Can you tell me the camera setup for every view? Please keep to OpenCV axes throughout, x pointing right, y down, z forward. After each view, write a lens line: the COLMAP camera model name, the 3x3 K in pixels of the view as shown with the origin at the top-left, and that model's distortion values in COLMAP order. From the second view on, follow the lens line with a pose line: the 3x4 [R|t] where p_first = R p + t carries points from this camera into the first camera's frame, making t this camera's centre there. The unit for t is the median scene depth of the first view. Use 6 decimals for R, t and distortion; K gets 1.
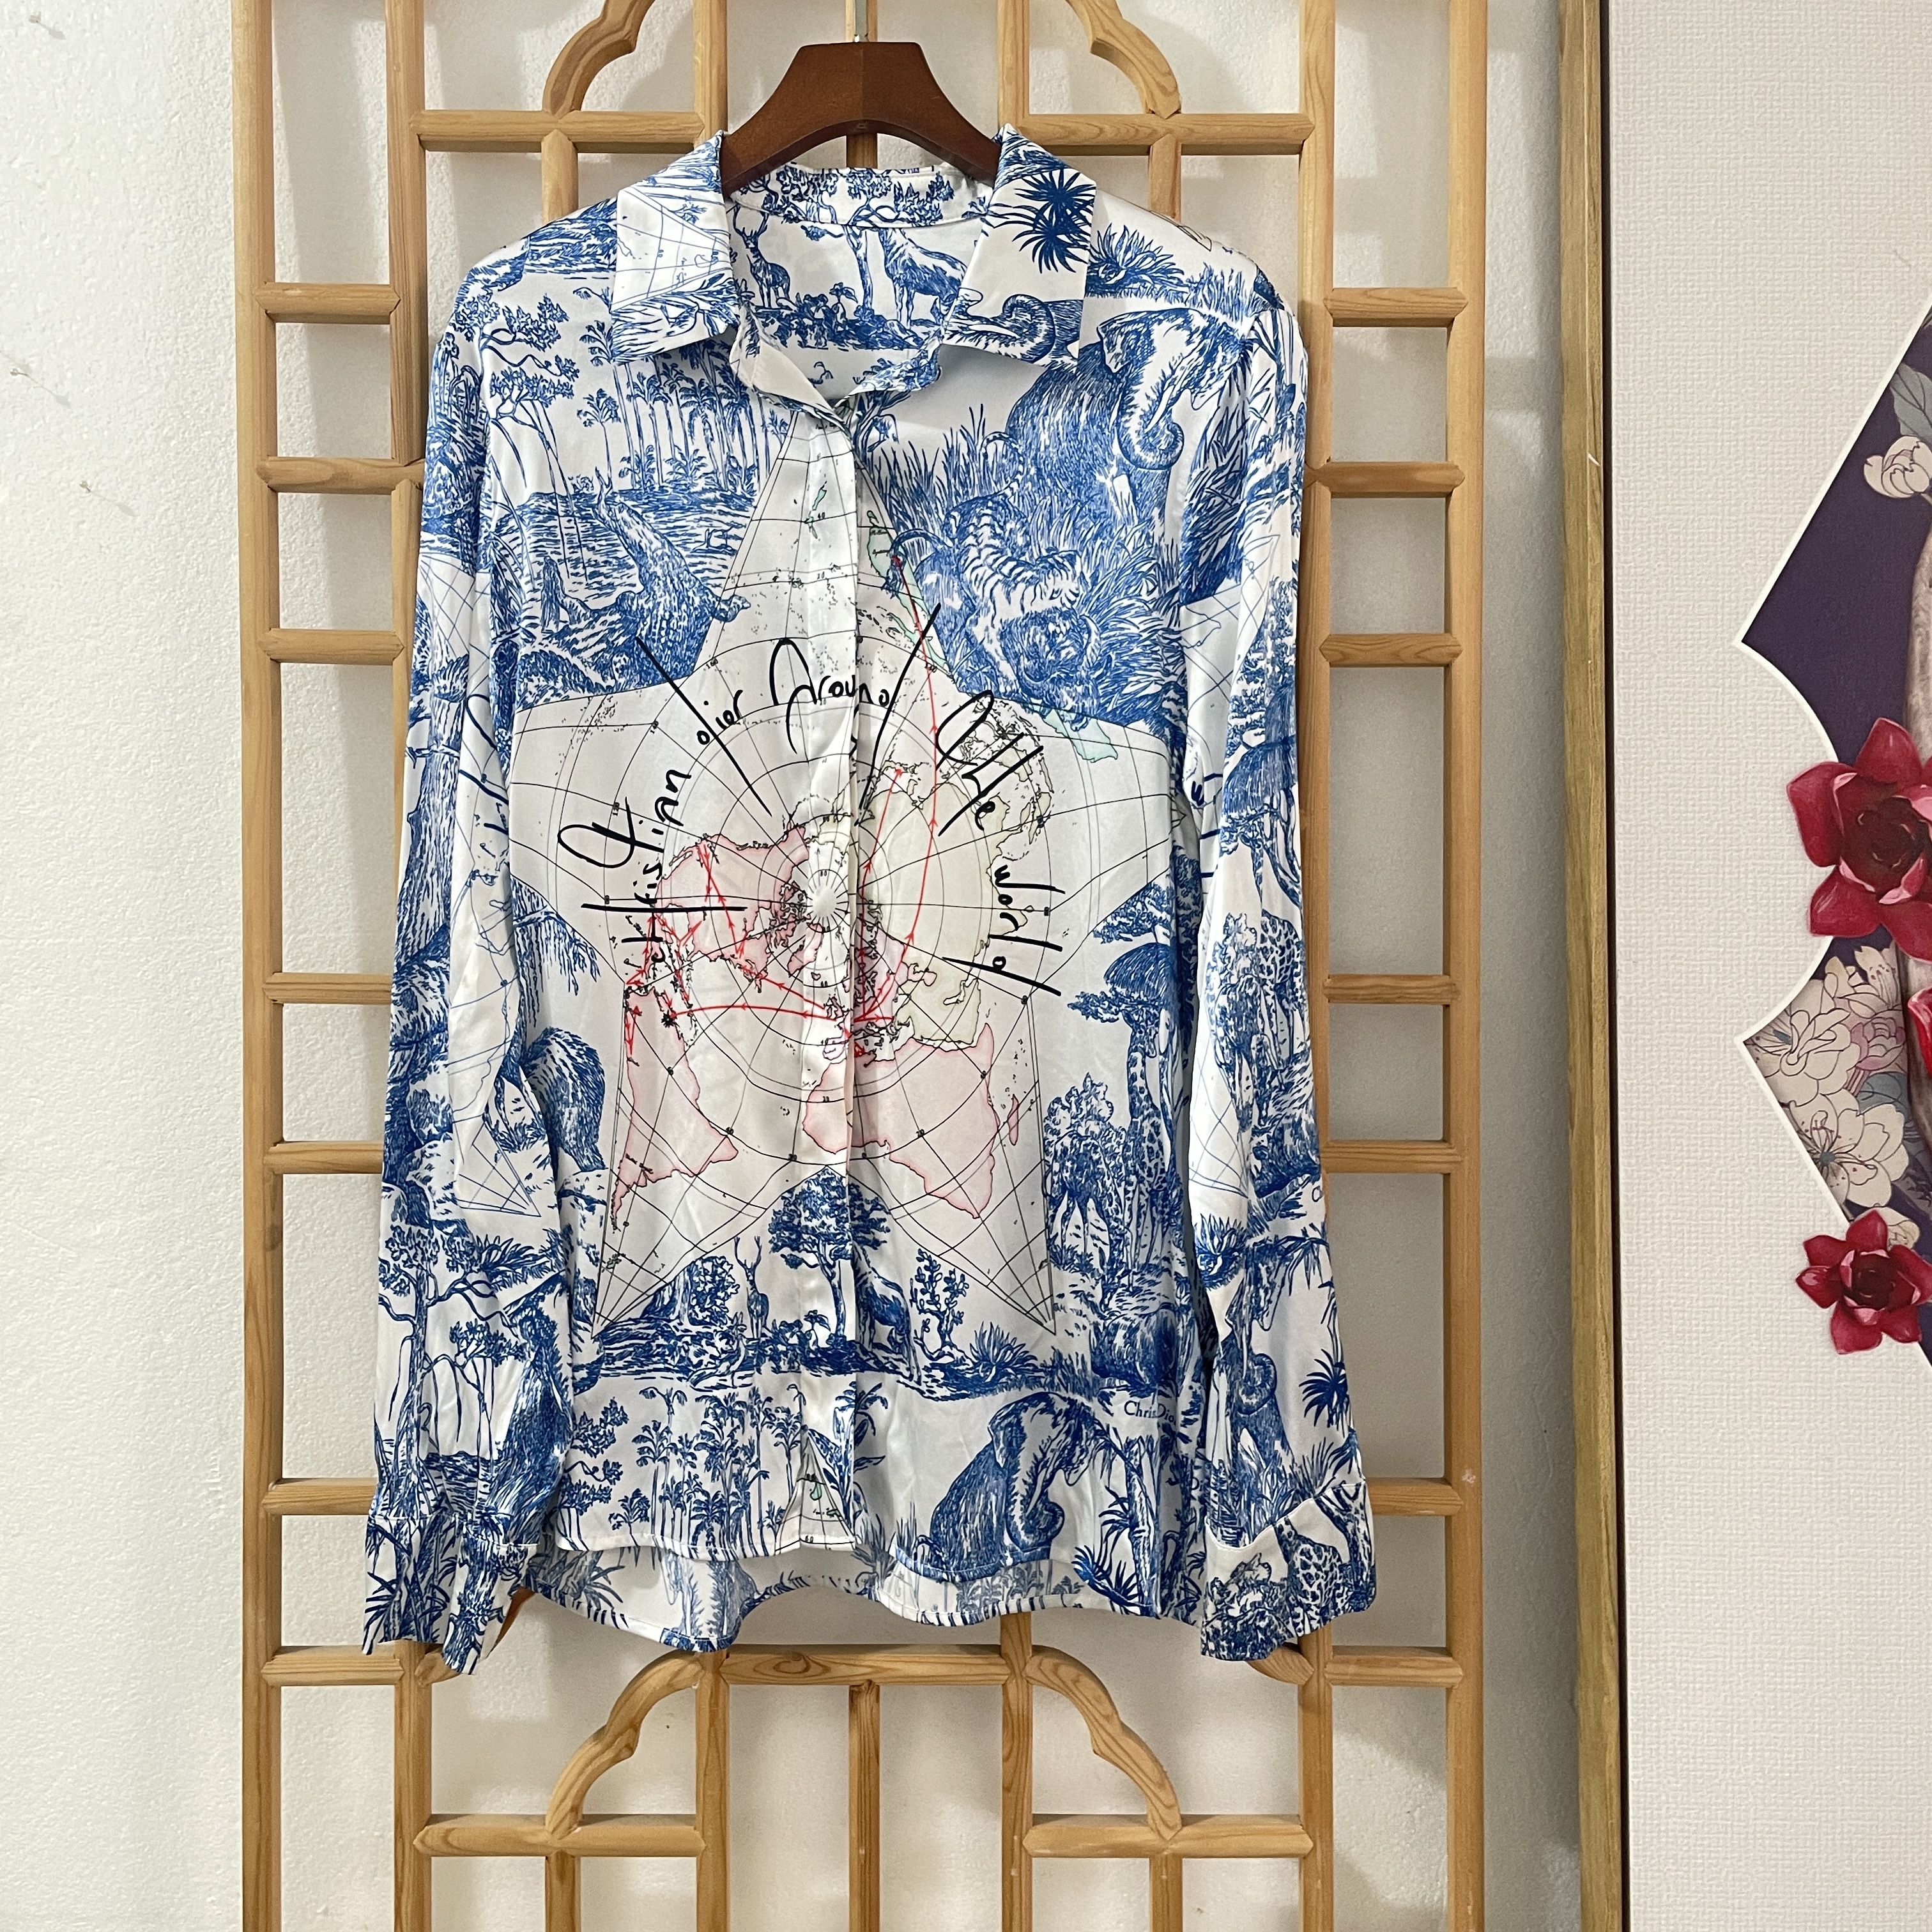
lens RADIAL K [[2021.3, 0, 953.7], [0, 2021.3, 973.9], [0, 0, 1]] dist [0.045161, 0.000000]
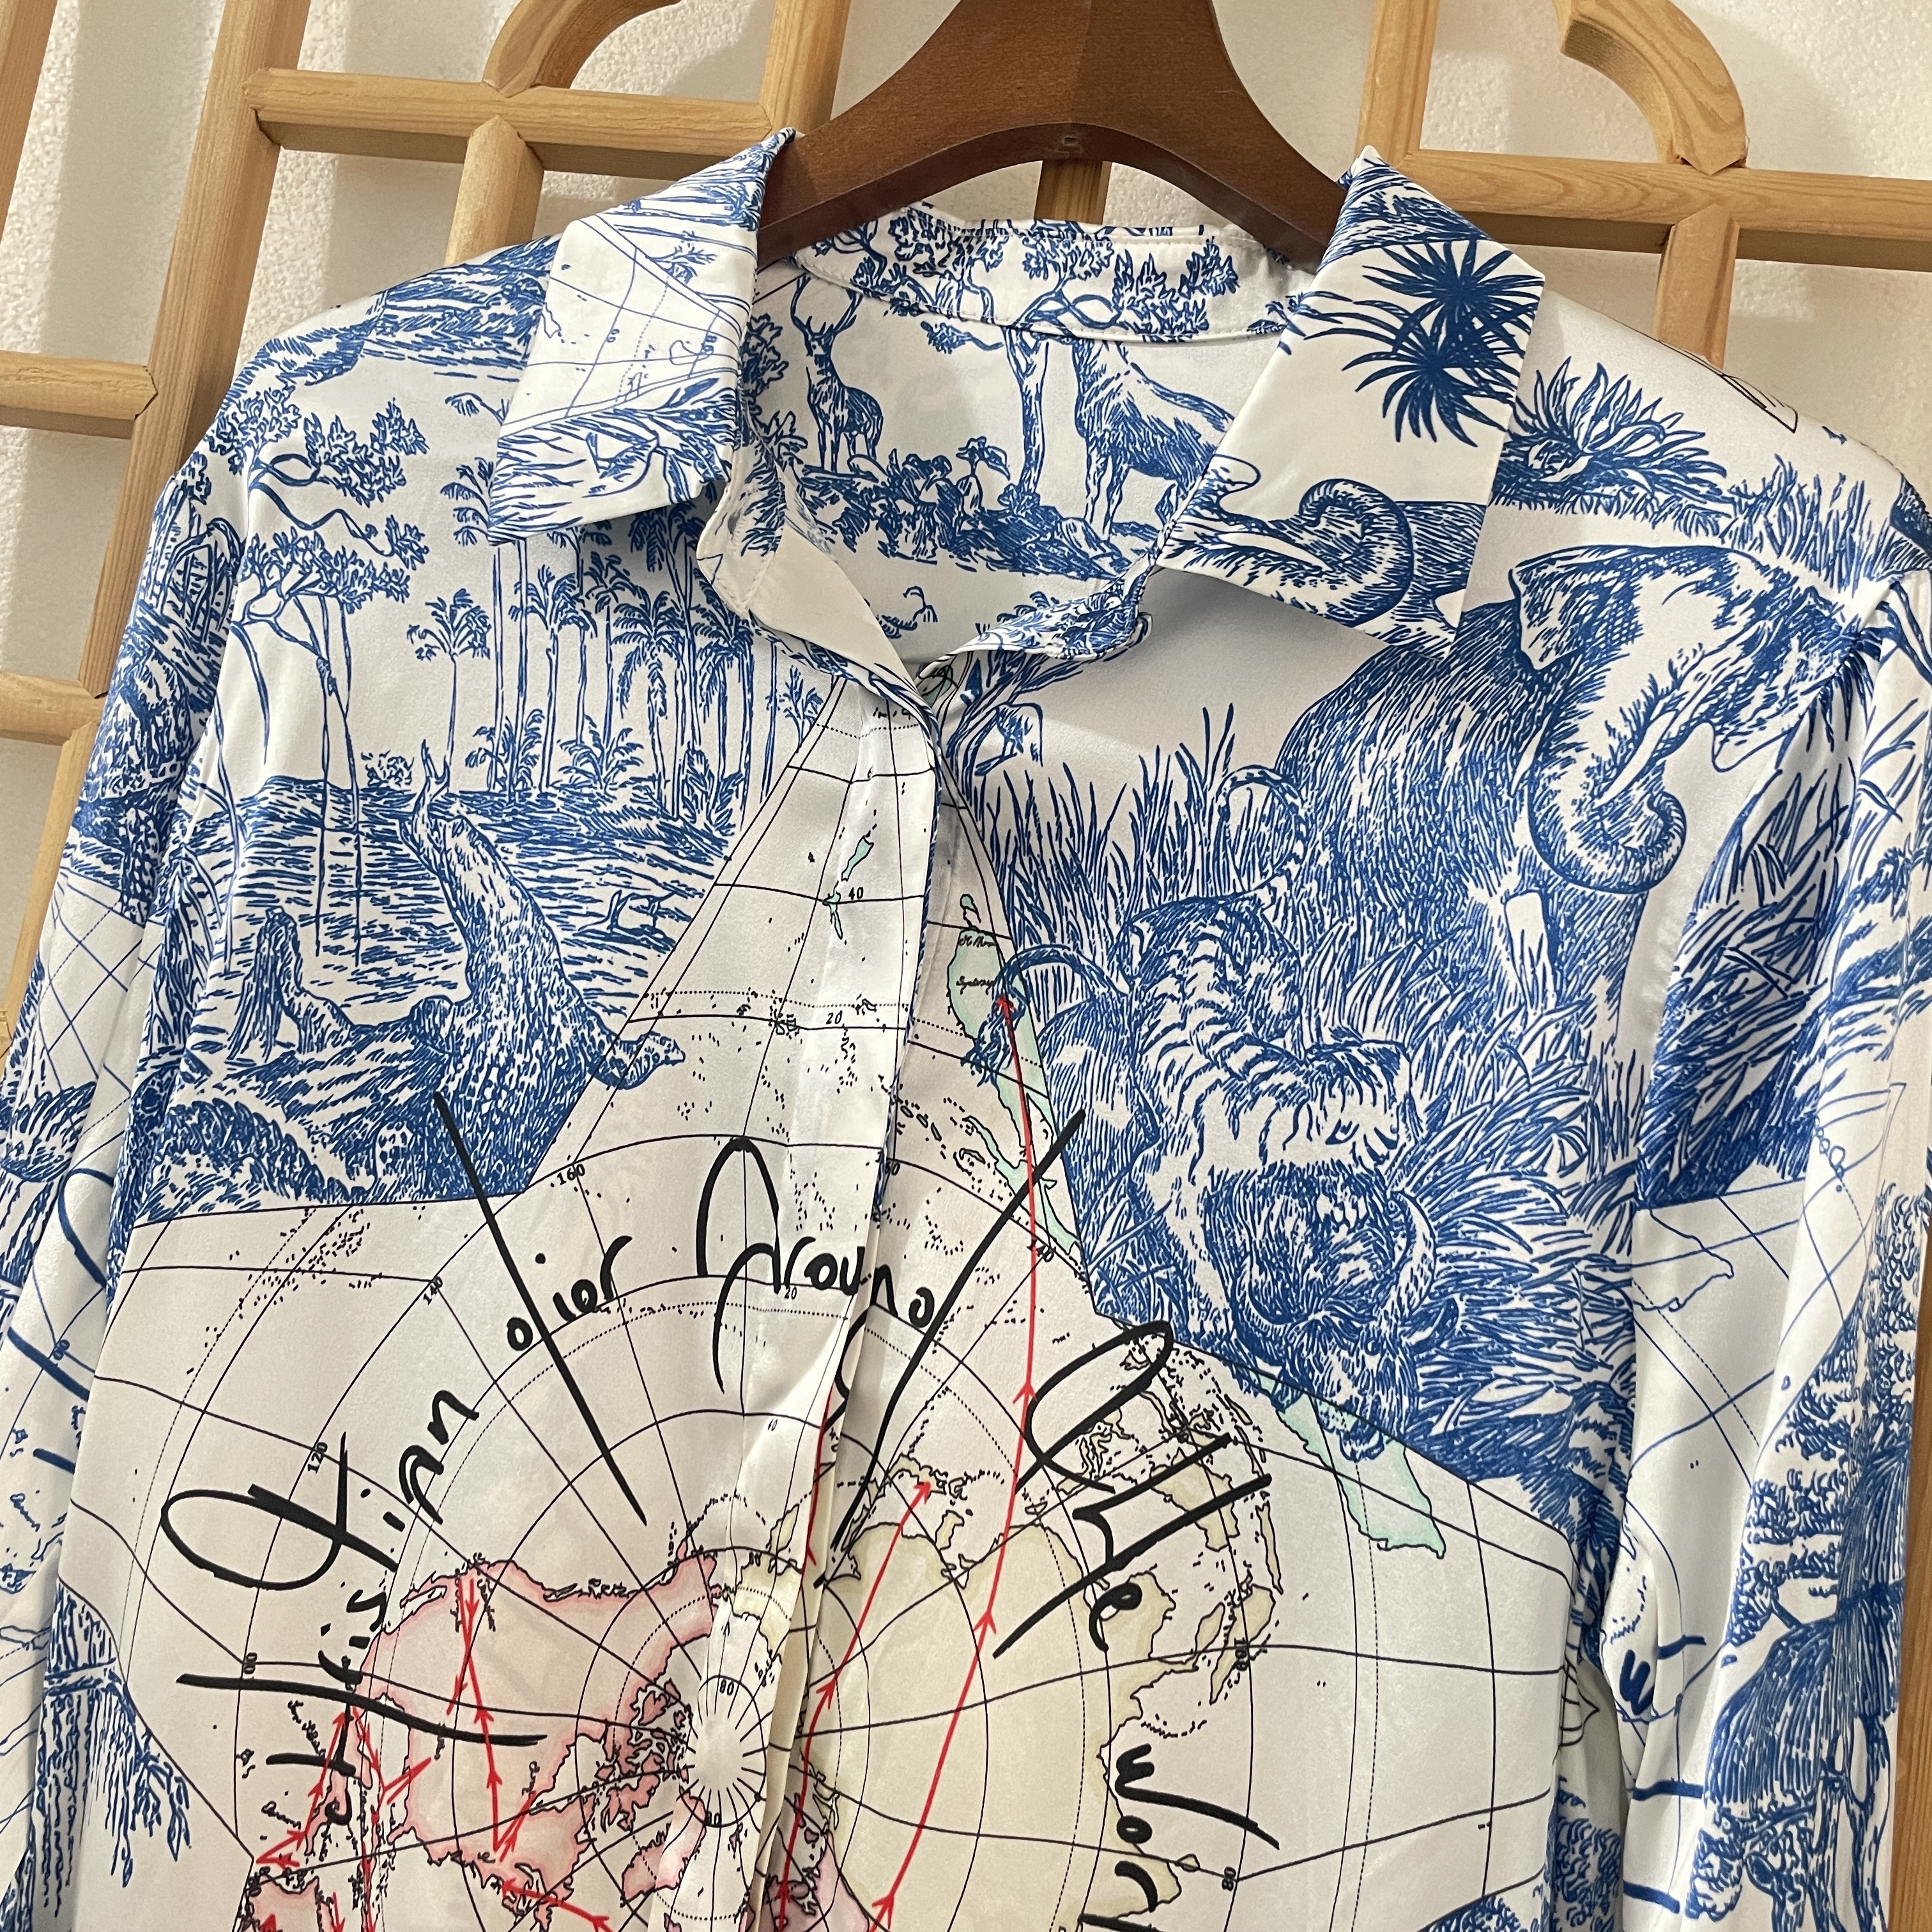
lens RADIAL K [[2021.3, 0, 942.1], [0, 2021.3, 944.1], [0, 0, 1]] dist [0.045161, 0.000000]
pose [[0.976463, 0.132160, -0.170450, 0.034798], [-0.157876, 0.976400, -0.147372, -0.148934], [0.146951, 0.170813, 0.974284, 0.549317]]
